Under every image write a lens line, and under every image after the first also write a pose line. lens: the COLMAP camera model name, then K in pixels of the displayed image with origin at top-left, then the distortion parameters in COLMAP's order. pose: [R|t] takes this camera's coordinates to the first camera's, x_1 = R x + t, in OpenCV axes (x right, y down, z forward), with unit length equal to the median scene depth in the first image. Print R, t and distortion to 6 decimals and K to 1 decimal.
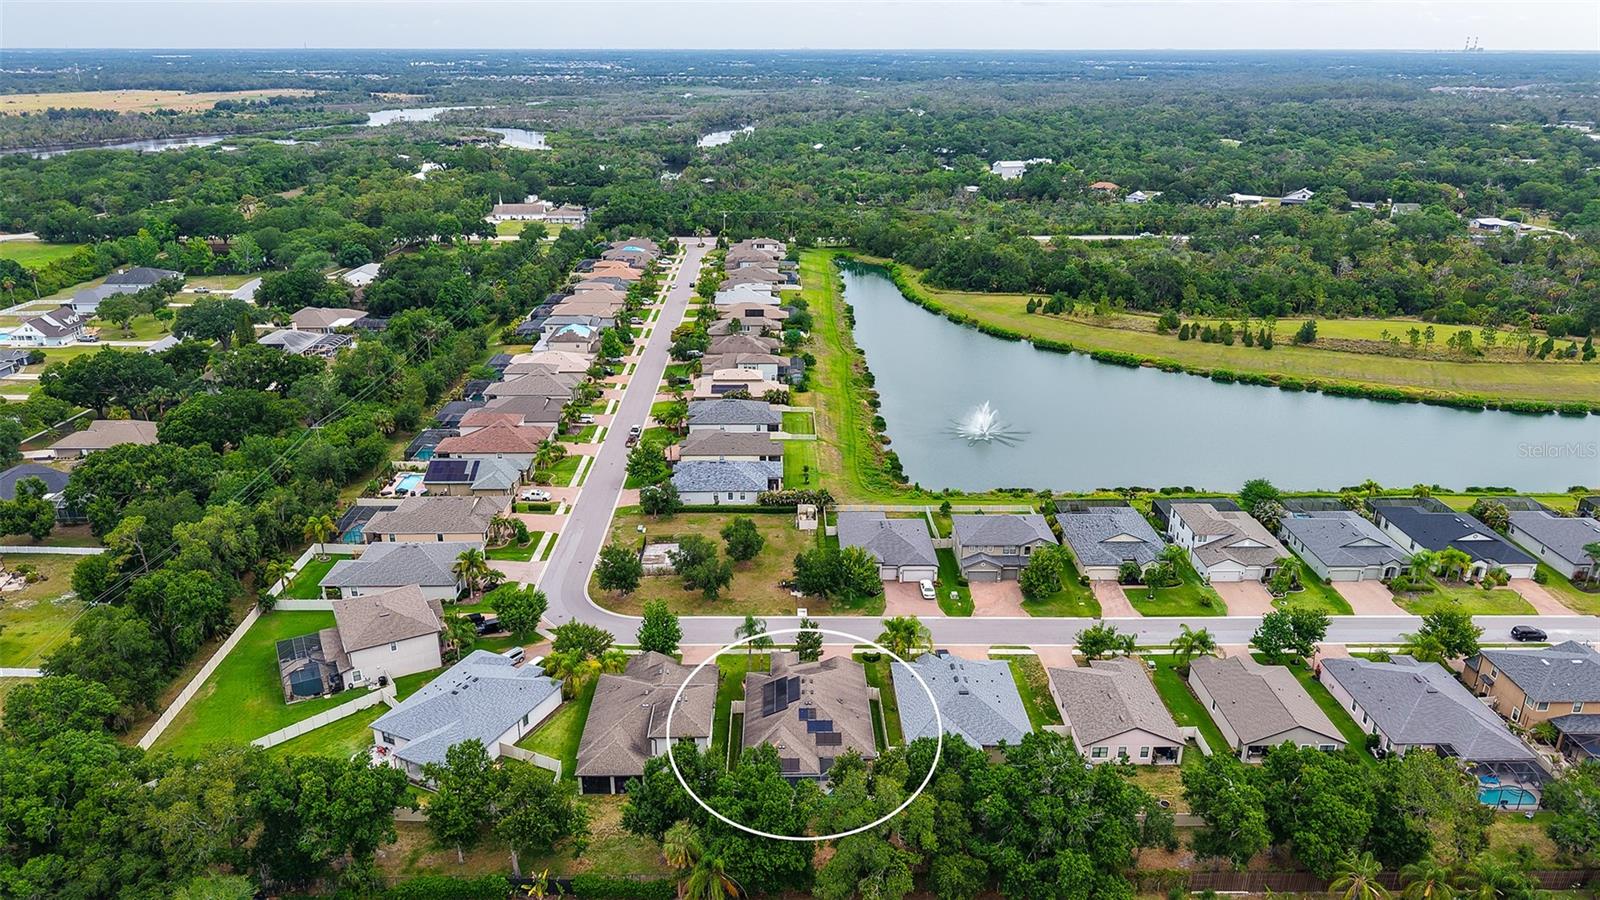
lens RADIAL K [[1040.3, 0, 800.0], [0, 1040.3, 450.0], [0, 0, 1]] dist [0.043845, -0.085191]
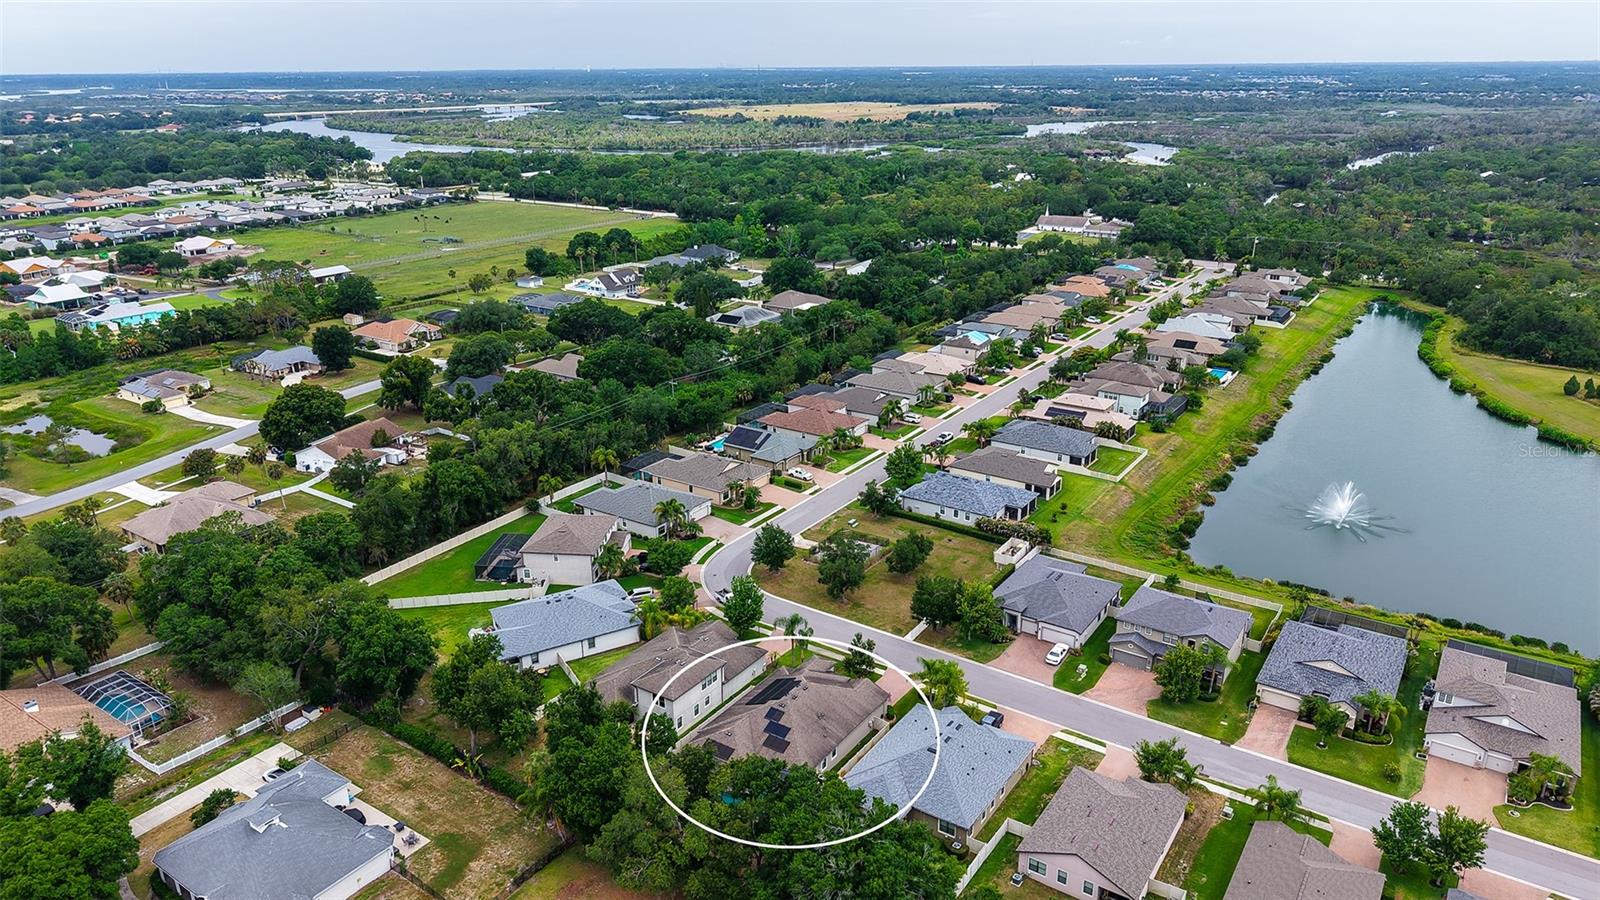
lens RADIAL K [[1040.3, 0, 800.0], [0, 1040.3, 450.0], [0, 0, 1]] dist [0.043845, -0.085191]
pose [[0.817919, 0.186475, -0.544275, 0.270593], [-0.193434, 0.980076, 0.045099, -0.024201], [0.541841, 0.068394, 0.837694, 0.078934]]
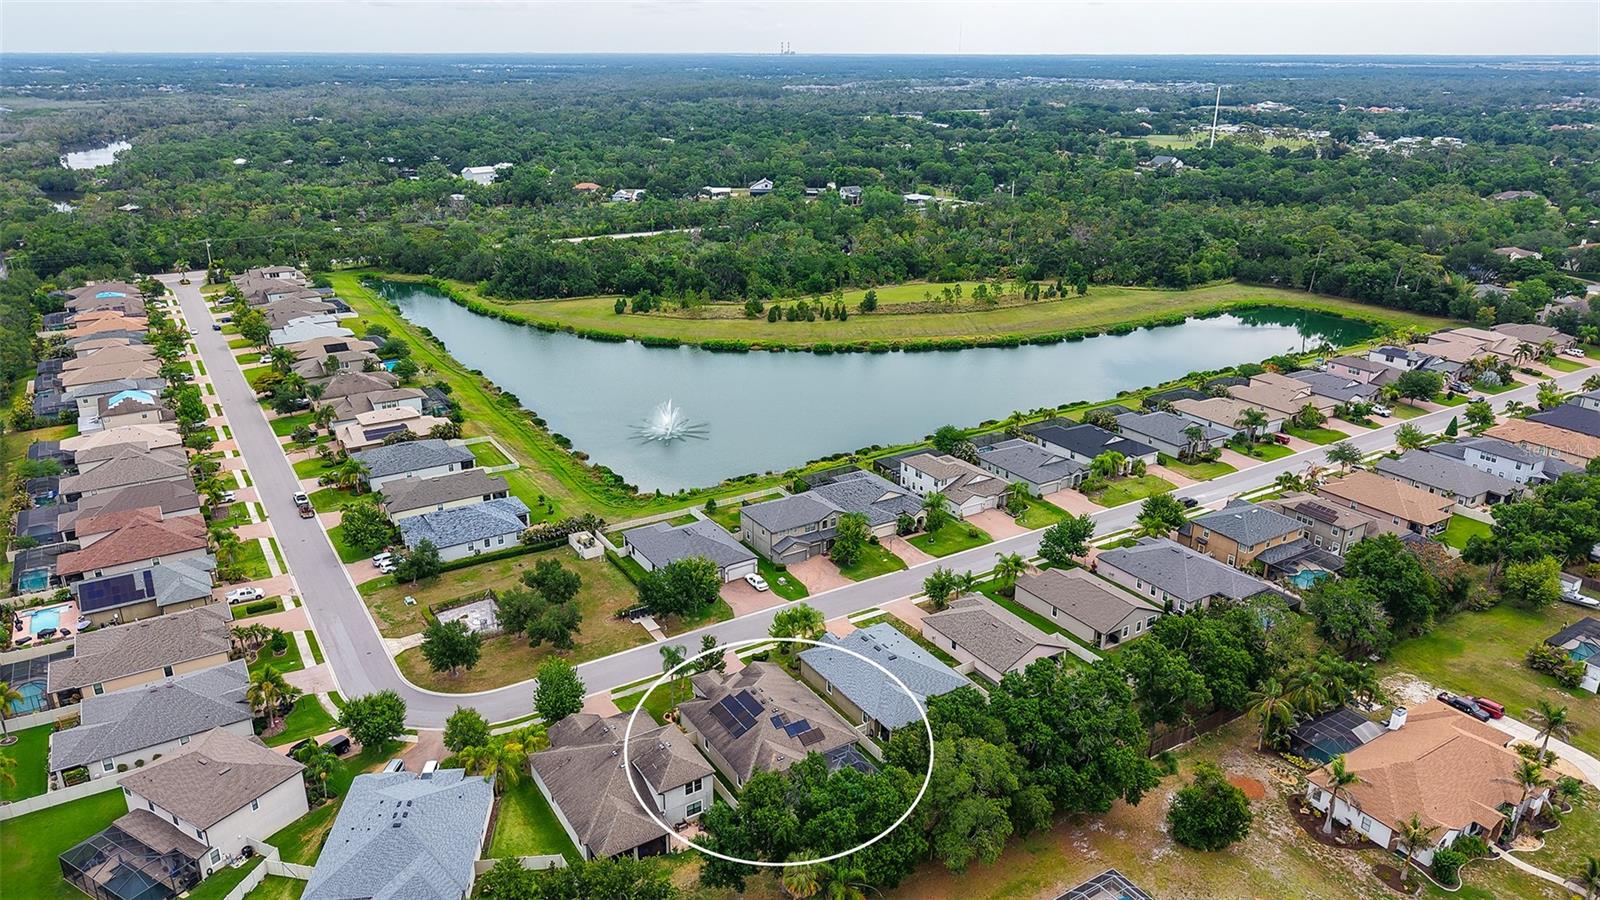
lens RADIAL K [[1040.3, 0, 800.0], [0, 1040.3, 450.0], [0, 0, 1]] dist [0.043845, -0.085191]
pose [[0.855260, -0.179515, 0.486111, -0.212725], [0.180843, 0.982498, 0.044651, -0.021406], [-0.485619, 0.049721, 0.872756, 0.056021]]
